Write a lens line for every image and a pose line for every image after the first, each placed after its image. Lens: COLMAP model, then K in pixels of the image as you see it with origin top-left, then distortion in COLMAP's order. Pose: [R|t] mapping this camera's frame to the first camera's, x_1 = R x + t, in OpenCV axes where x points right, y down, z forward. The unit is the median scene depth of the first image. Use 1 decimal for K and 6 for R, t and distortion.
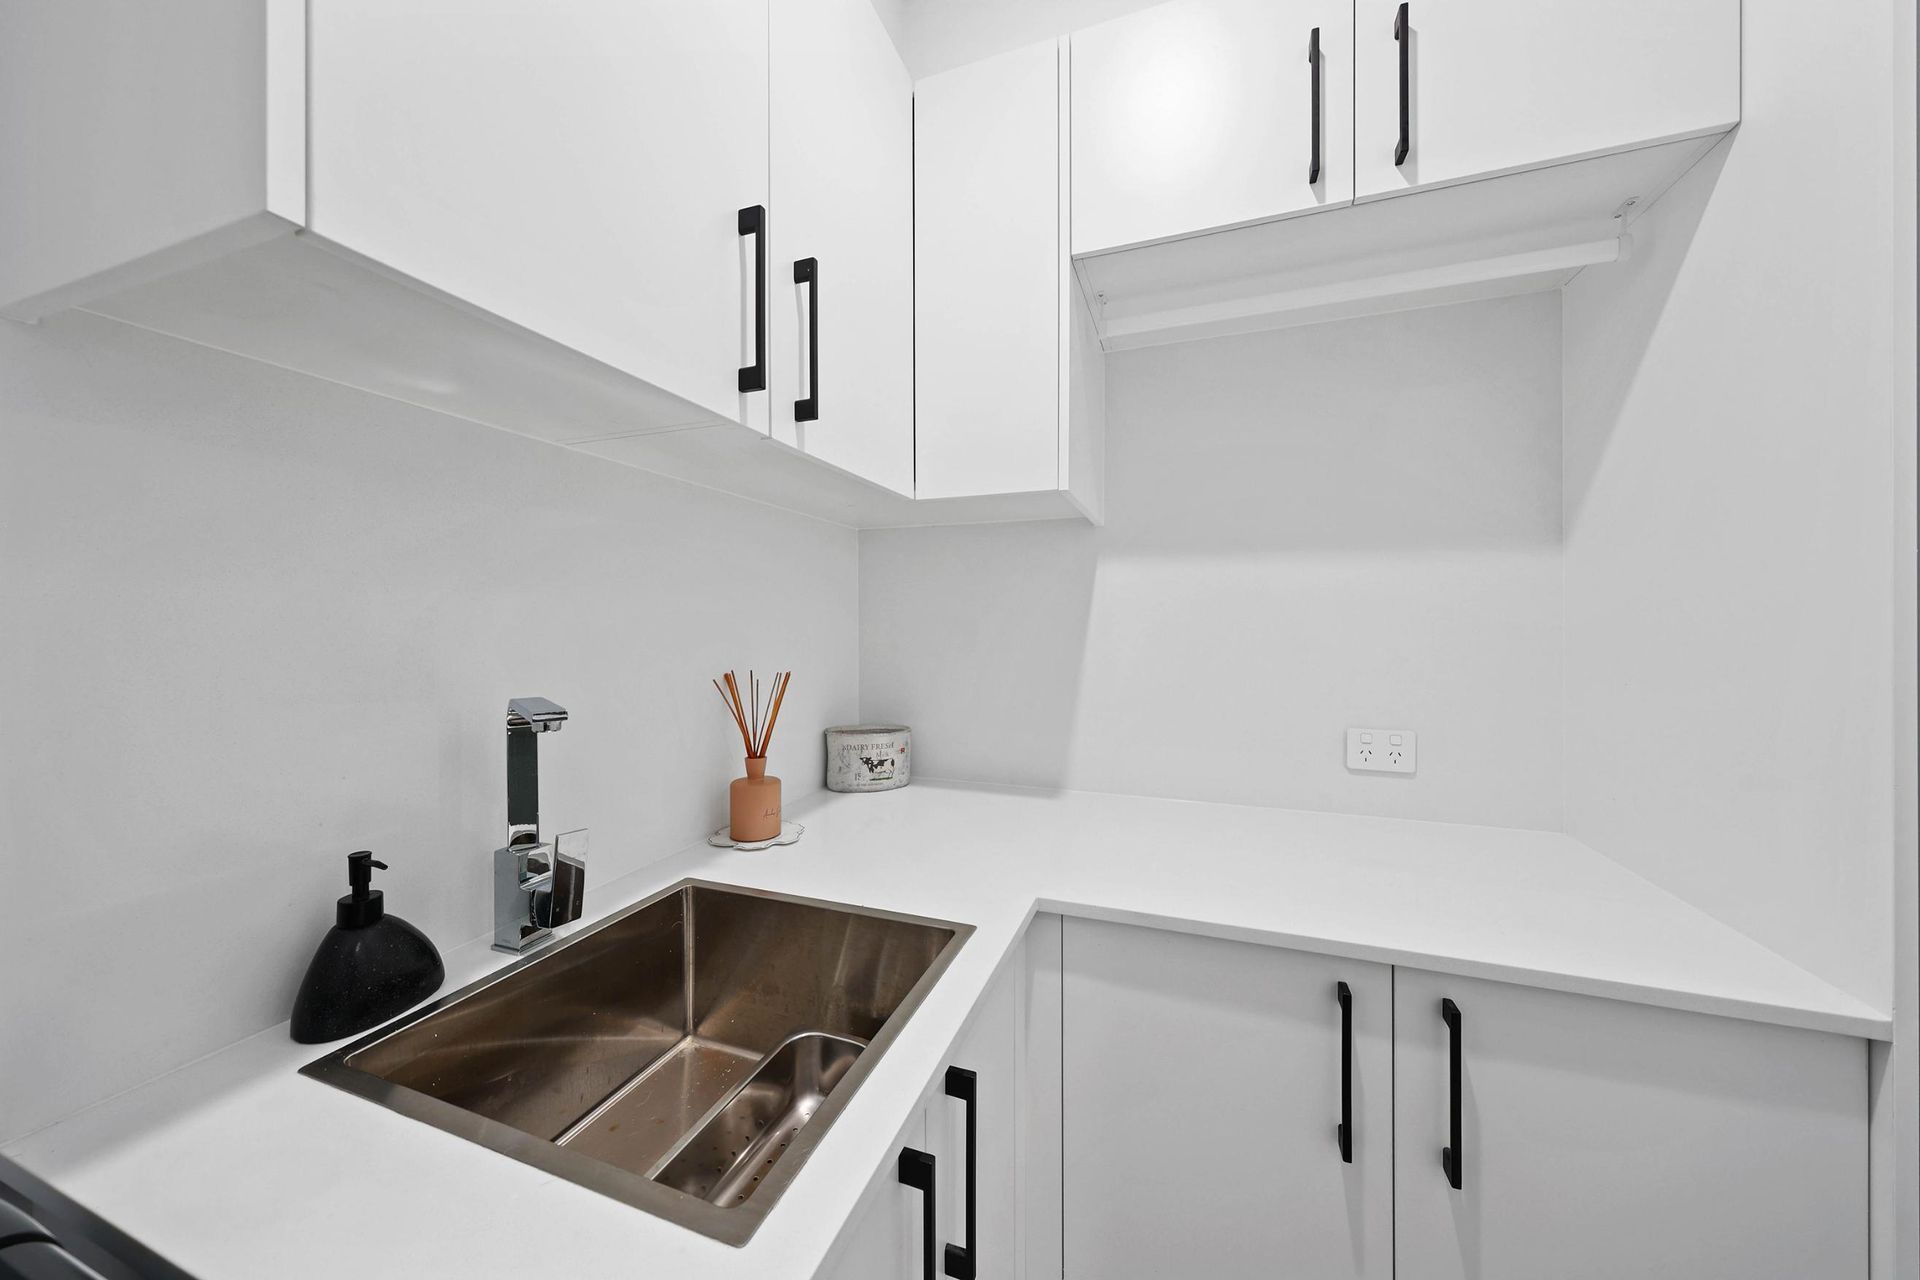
lens RADIAL K [[673.6, 0, 969.2], [0, 673.6, 630.1], [0, 0, 1]] dist [0.003308, -0.000020]
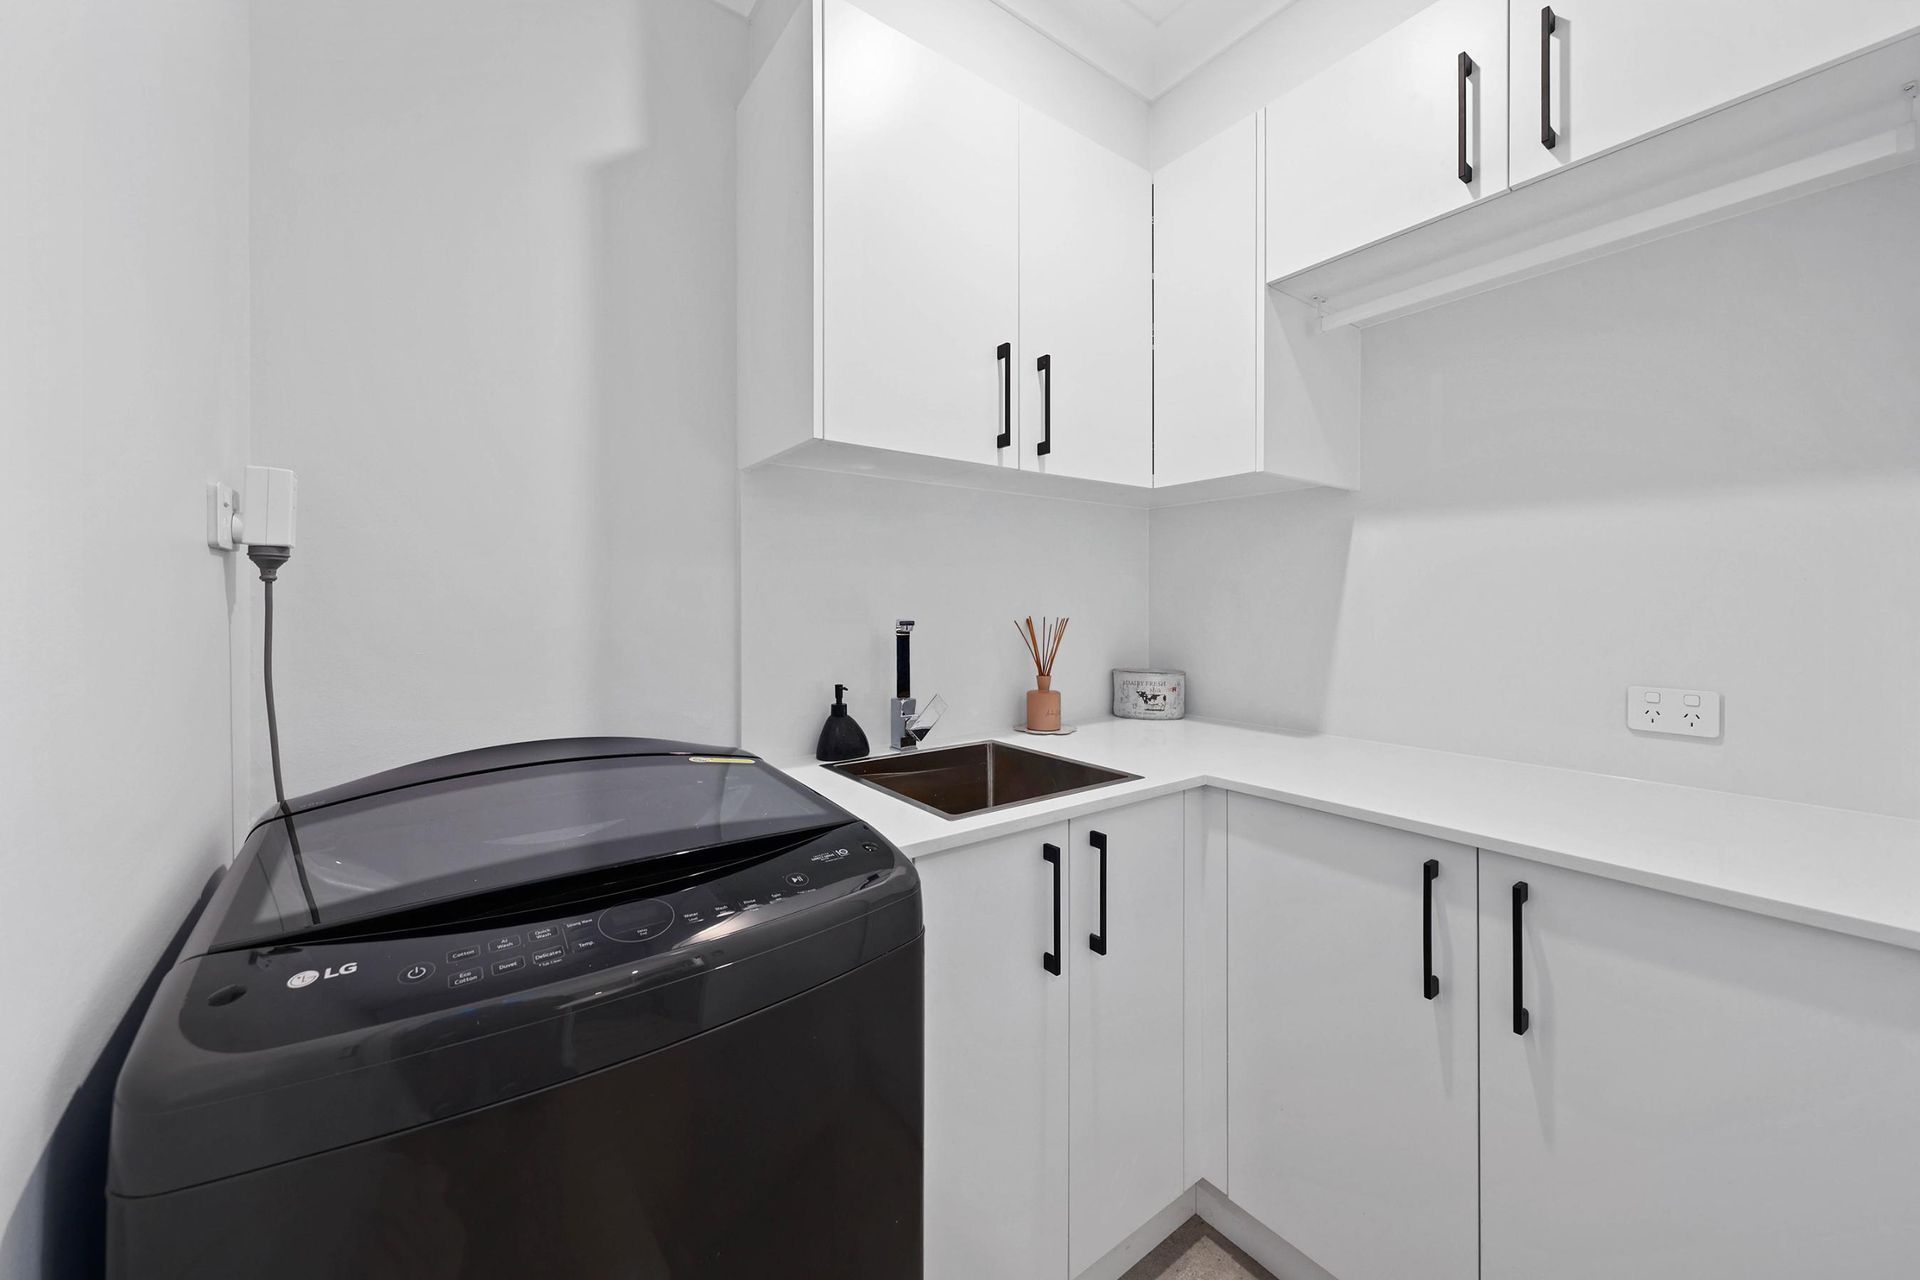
lens RADIAL K [[728.3, 0, 962.8], [0, 728.3, 608.0], [0, 0, 1]] dist [0.012030, -0.000001]
pose [[0.839946, -0.001468, -0.542667, 0.391695], [0.000255, 0.999997, -0.002310, 0.045763], [0.542669, 0.001802, 0.839945, -0.417874]]
